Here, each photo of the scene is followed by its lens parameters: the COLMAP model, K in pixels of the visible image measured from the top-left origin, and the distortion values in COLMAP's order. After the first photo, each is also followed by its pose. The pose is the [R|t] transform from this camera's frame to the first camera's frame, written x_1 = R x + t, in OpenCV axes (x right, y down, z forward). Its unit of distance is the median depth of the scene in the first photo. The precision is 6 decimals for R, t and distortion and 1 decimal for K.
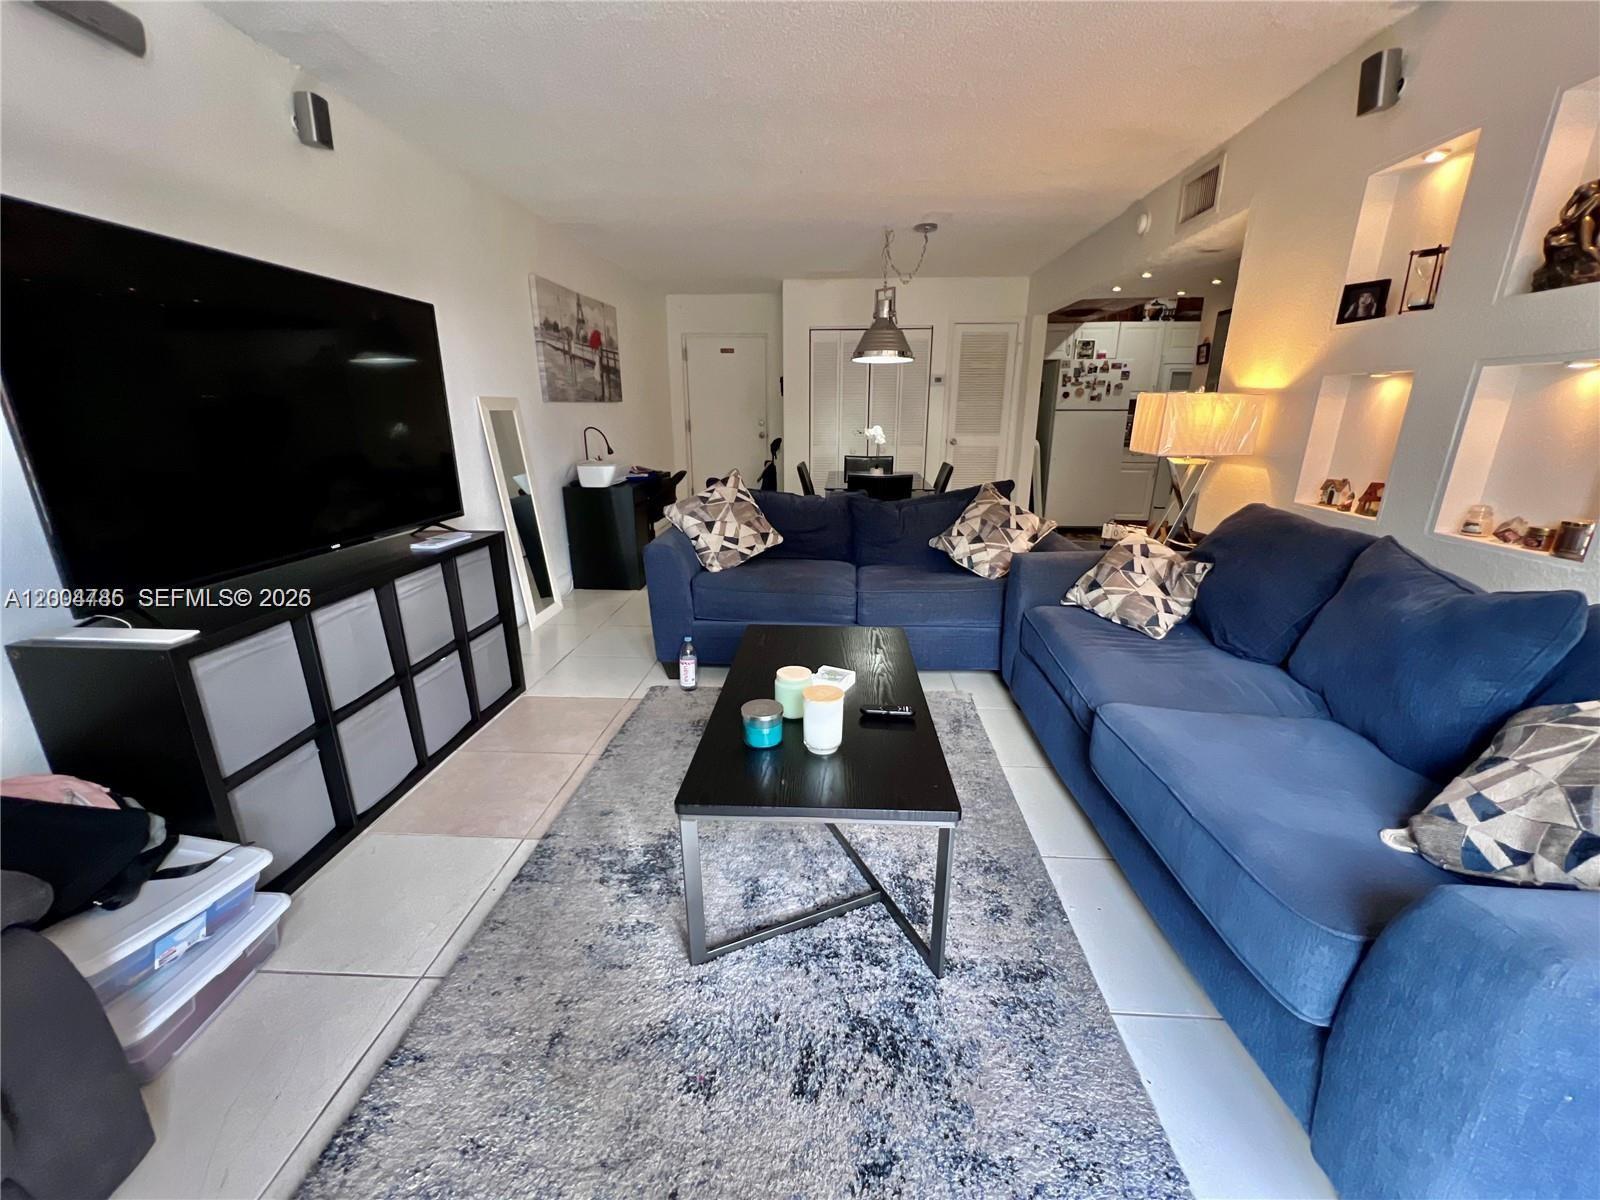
lens RADIAL K [[639.7, 0, 804.3], [0, 639.7, 600.1], [0, 0, 1]] dist [0.002349, -0.000263]
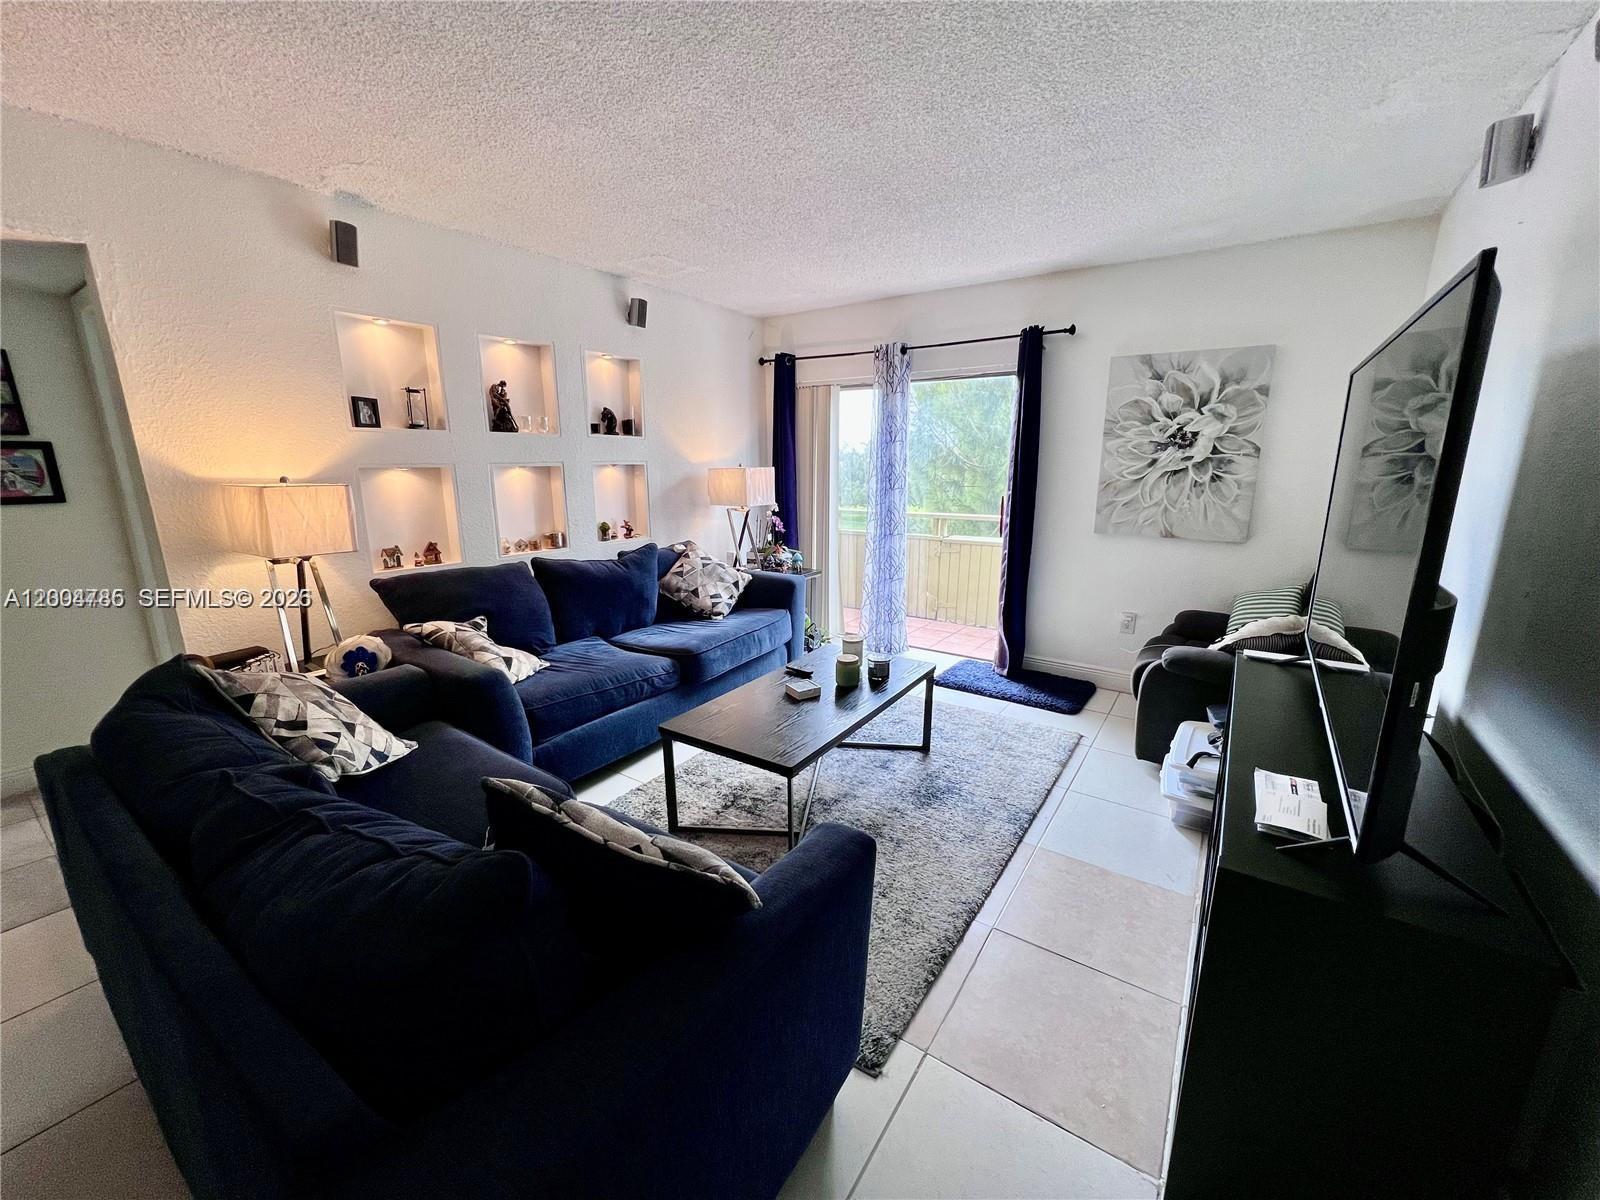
lens RADIAL K [[639.7, 0, 800.3], [0, 639.7, 602.0], [0, 0, 1]] dist [0.002349, -0.000263]
pose [[-0.854624, -0.112089, 0.507005, -0.522956], [0.153036, 0.878679, 0.452220, -0.550966], [-0.496183, 0.464068, -0.733787, 1.602186]]
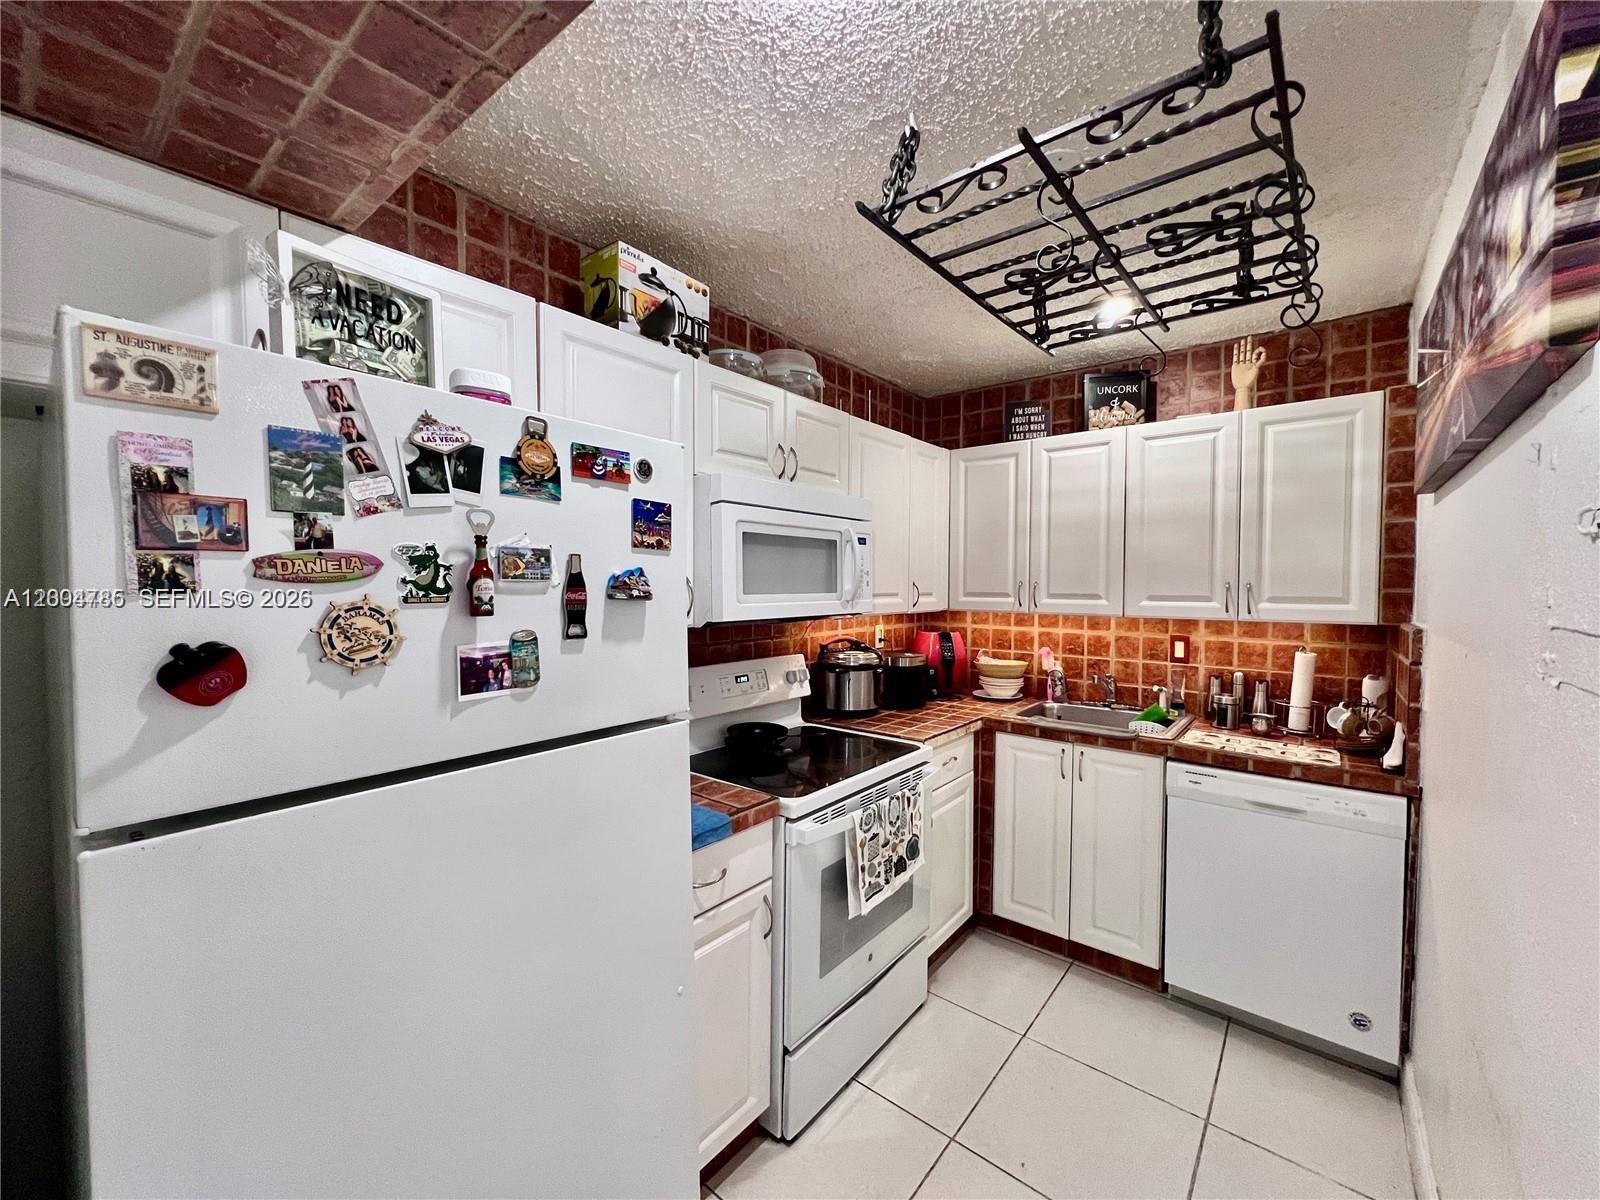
lens RADIAL K [[639.7, 0, 804.1], [0, 639.7, 603.9], [0, 0, 1]] dist [0.002349, -0.000263]
pose [[0.583075, -0.026414, 0.811989, 1.039864], [0.233542, 0.962734, -0.136384, -0.801839], [-0.778127, 0.269155, 0.567515, 2.357788]]
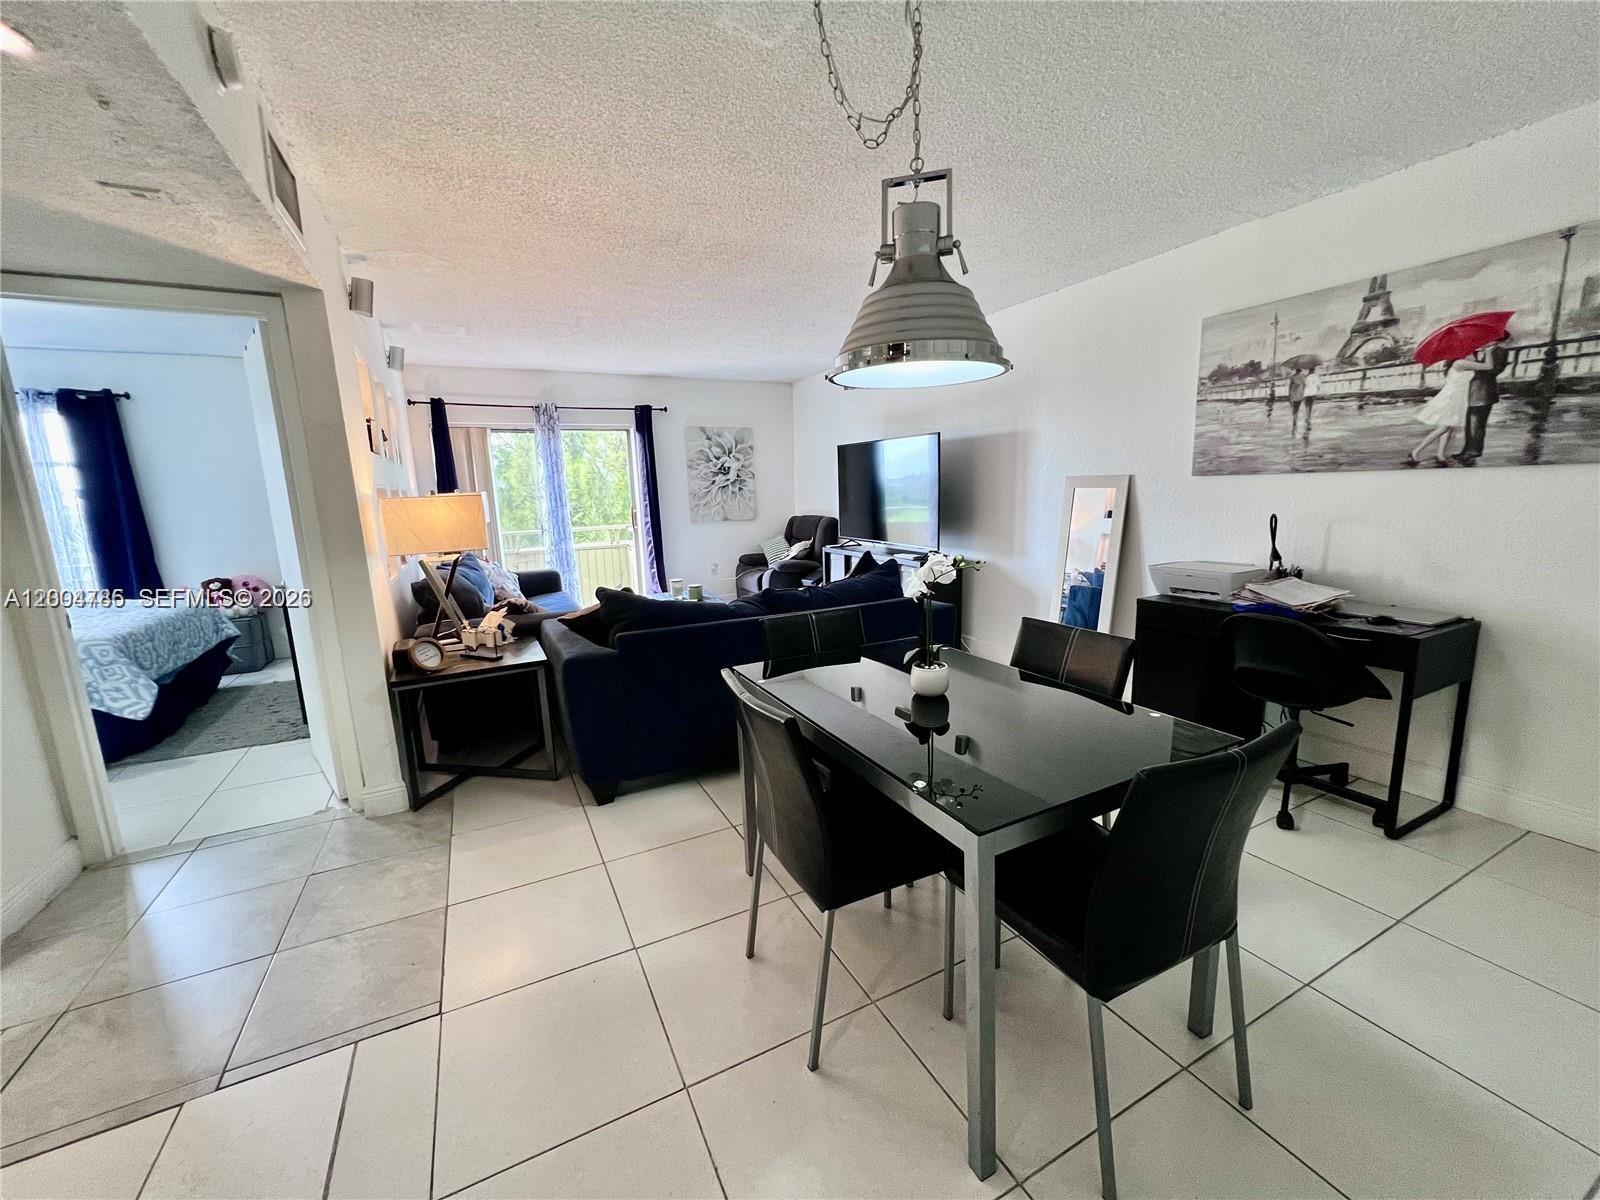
lens RADIAL K [[639.7, 0, 801.0], [0, 639.7, 602.1], [0, 0, 1]] dist [0.002349, -0.000263]
pose [[-0.862966, 0.118307, -0.491216, 0.737859], [-0.114924, 0.900757, 0.418842, -0.805838], [0.492018, 0.417899, -0.763726, 2.584938]]
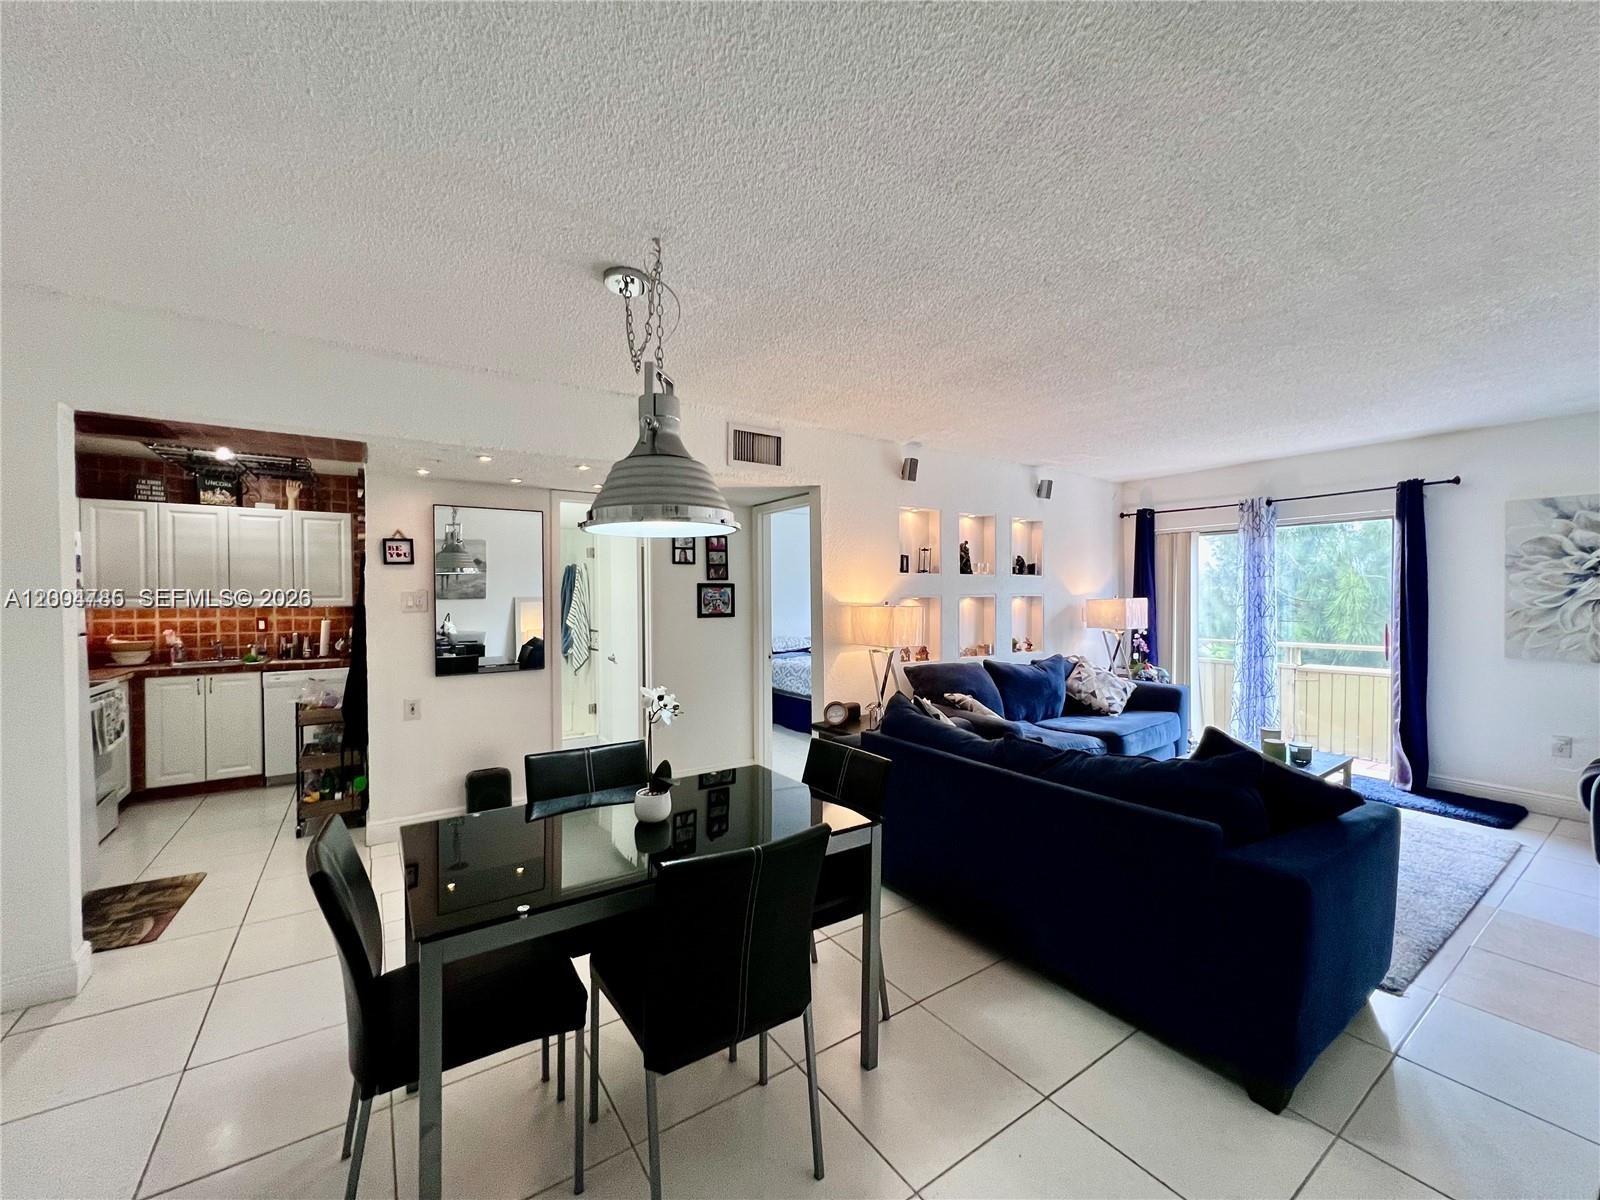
lens RADIAL K [[639.7, 0, 800.7], [0, 639.7, 601.8], [0, 0, 1]] dist [0.002349, -0.000263]
pose [[-0.612122, -0.004183, 0.790753, -0.521646], [0.235070, 0.953817, 0.187014, -0.773629], [-0.755016, 0.300358, -0.582869, 2.369290]]
